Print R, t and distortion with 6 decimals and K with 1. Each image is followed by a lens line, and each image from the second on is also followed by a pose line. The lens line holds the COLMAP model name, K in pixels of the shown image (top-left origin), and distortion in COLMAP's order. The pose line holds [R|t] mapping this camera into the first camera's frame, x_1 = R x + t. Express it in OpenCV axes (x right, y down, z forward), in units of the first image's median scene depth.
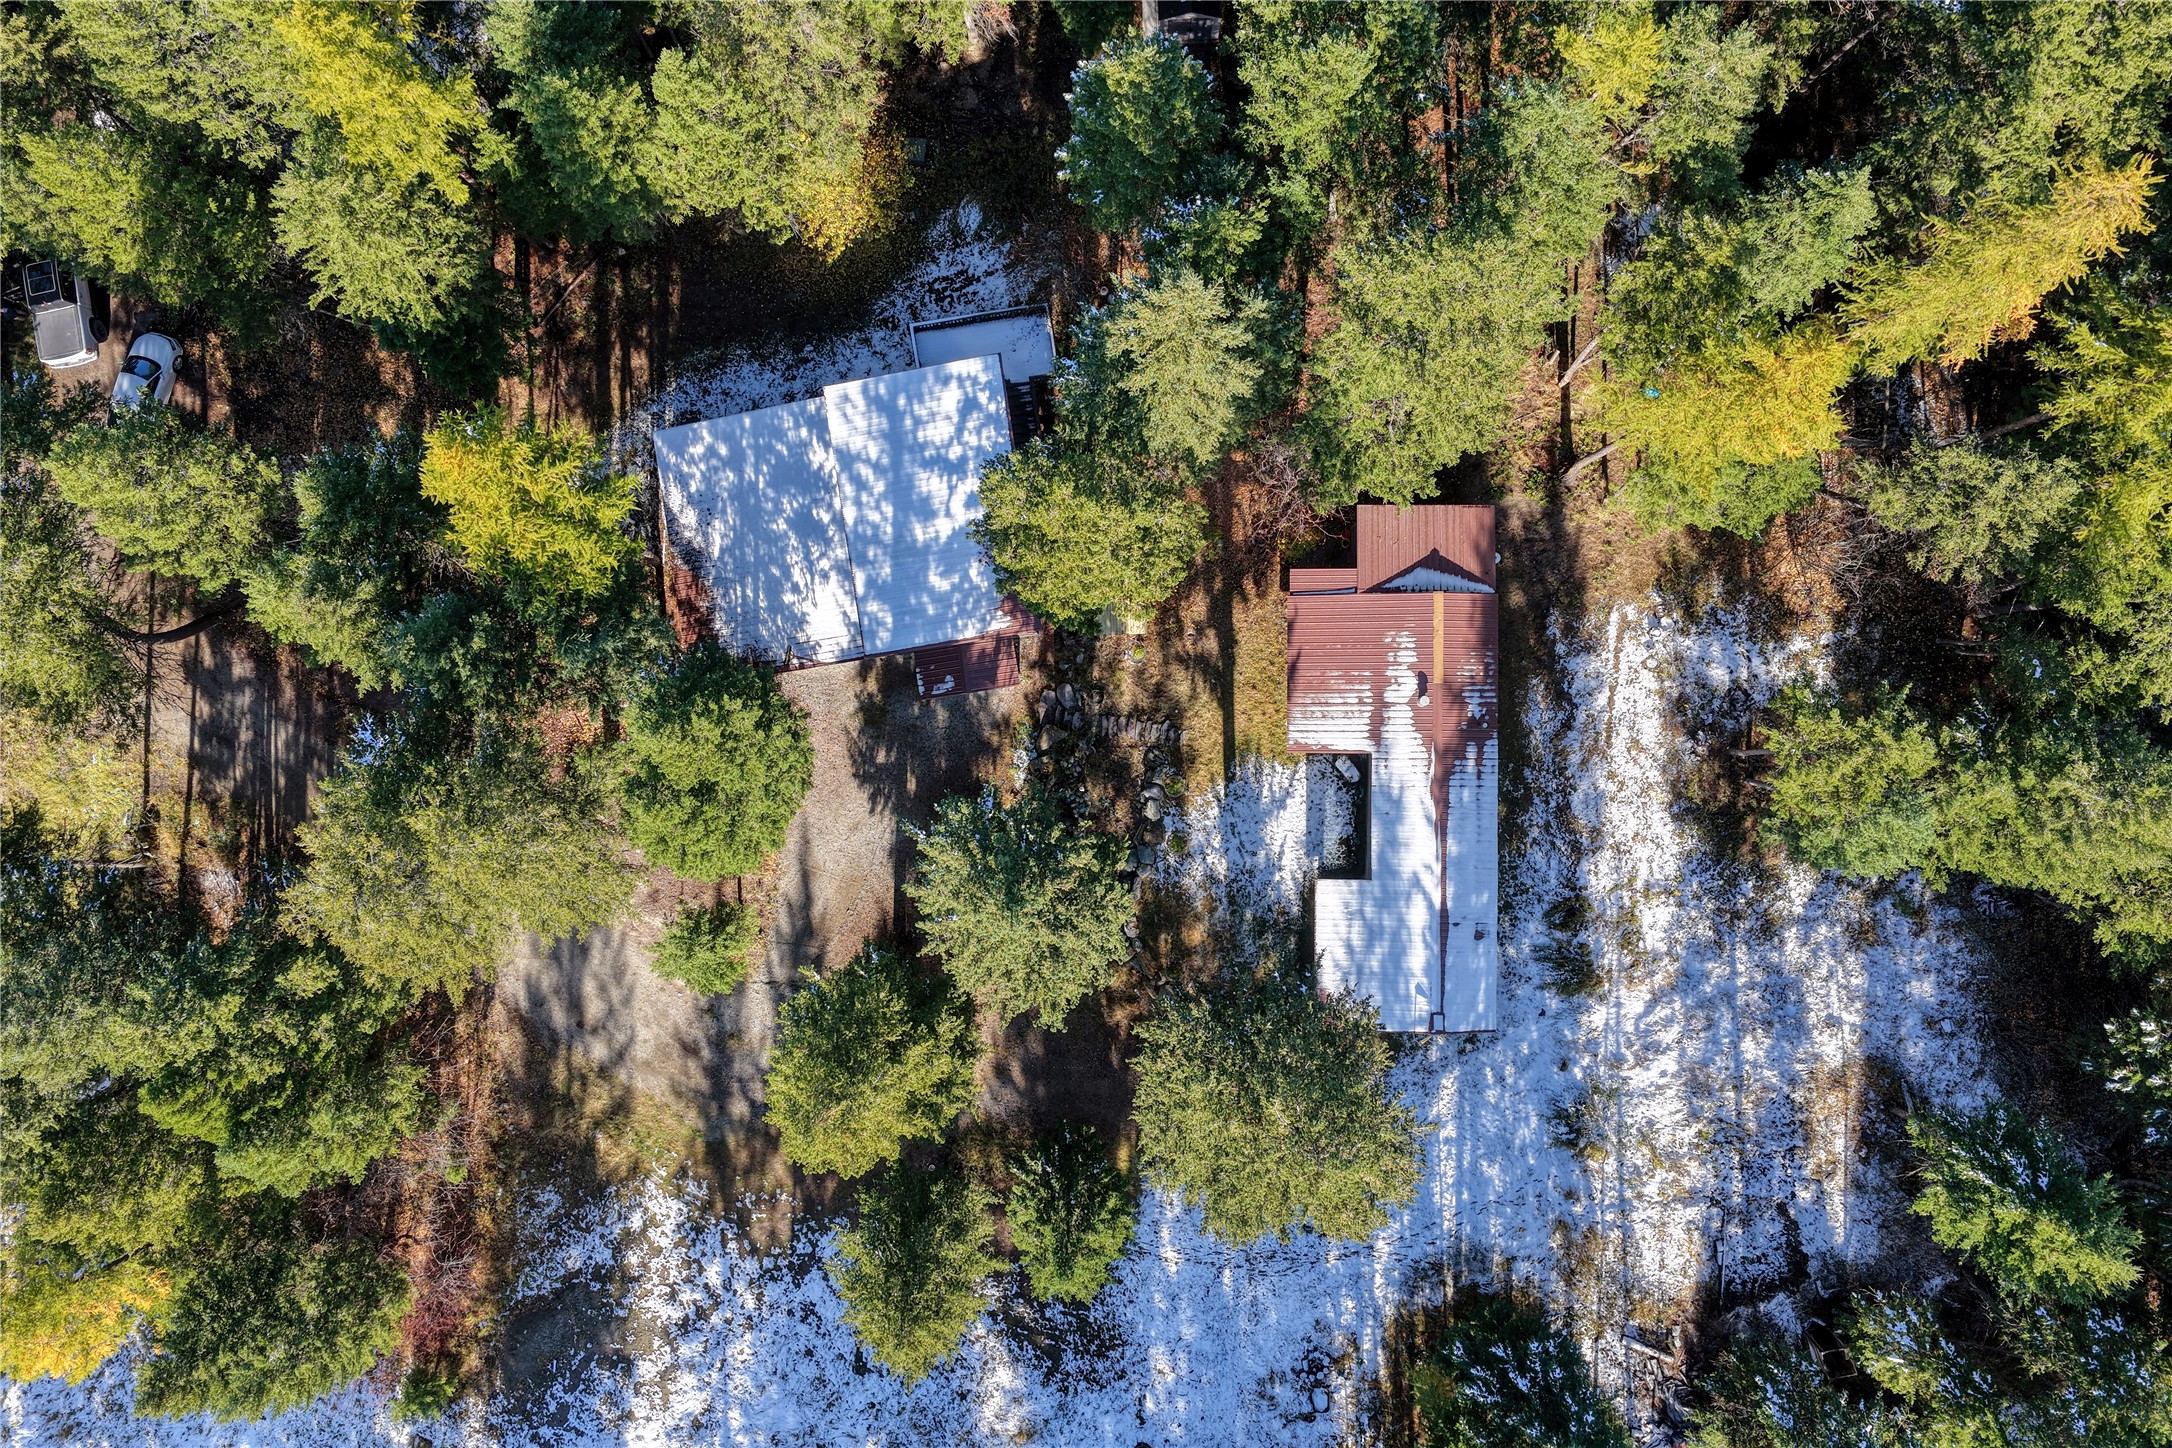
lens RADIAL K [[1888.6, 0, 1086.0], [0, 1888.6, 724.0], [0, 0, 1]] dist [-0.016259, 0.041648]
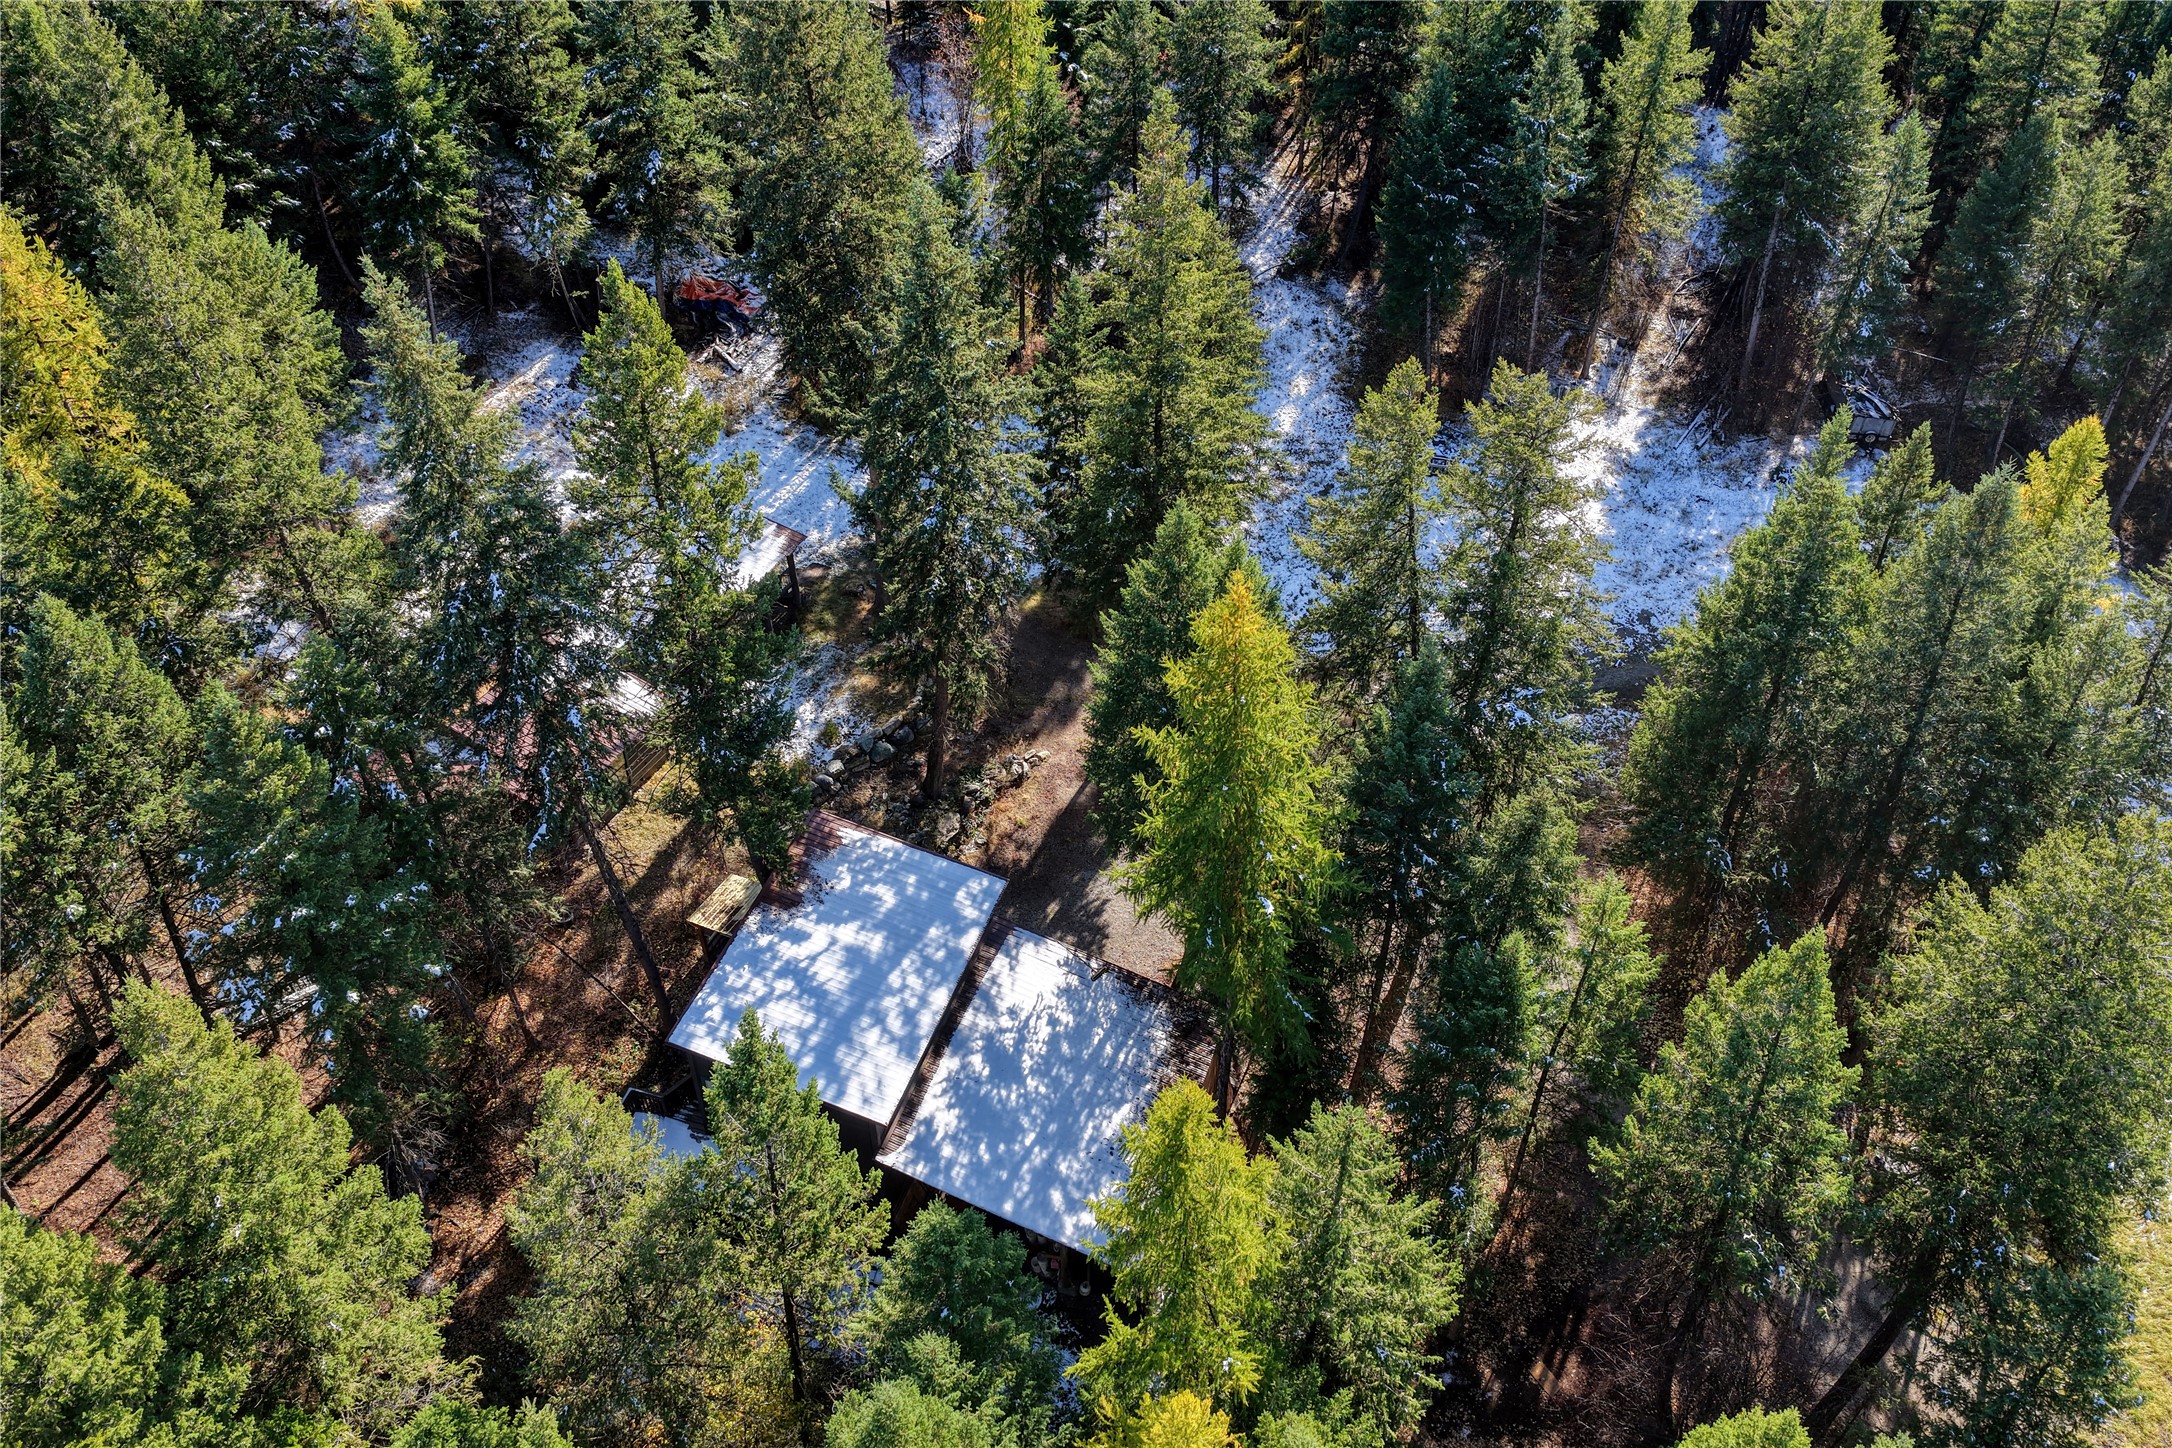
lens RADIAL K [[1888.6, 0, 1086.0], [0, 1888.6, 724.0], [0, 0, 1]] dist [-0.016259, 0.041648]
pose [[-0.892335, -0.263789, 0.366270, -0.445817], [0.450656, -0.566427, 0.689979, -0.573333], [0.025456, 0.780754, 0.624320, 0.407057]]
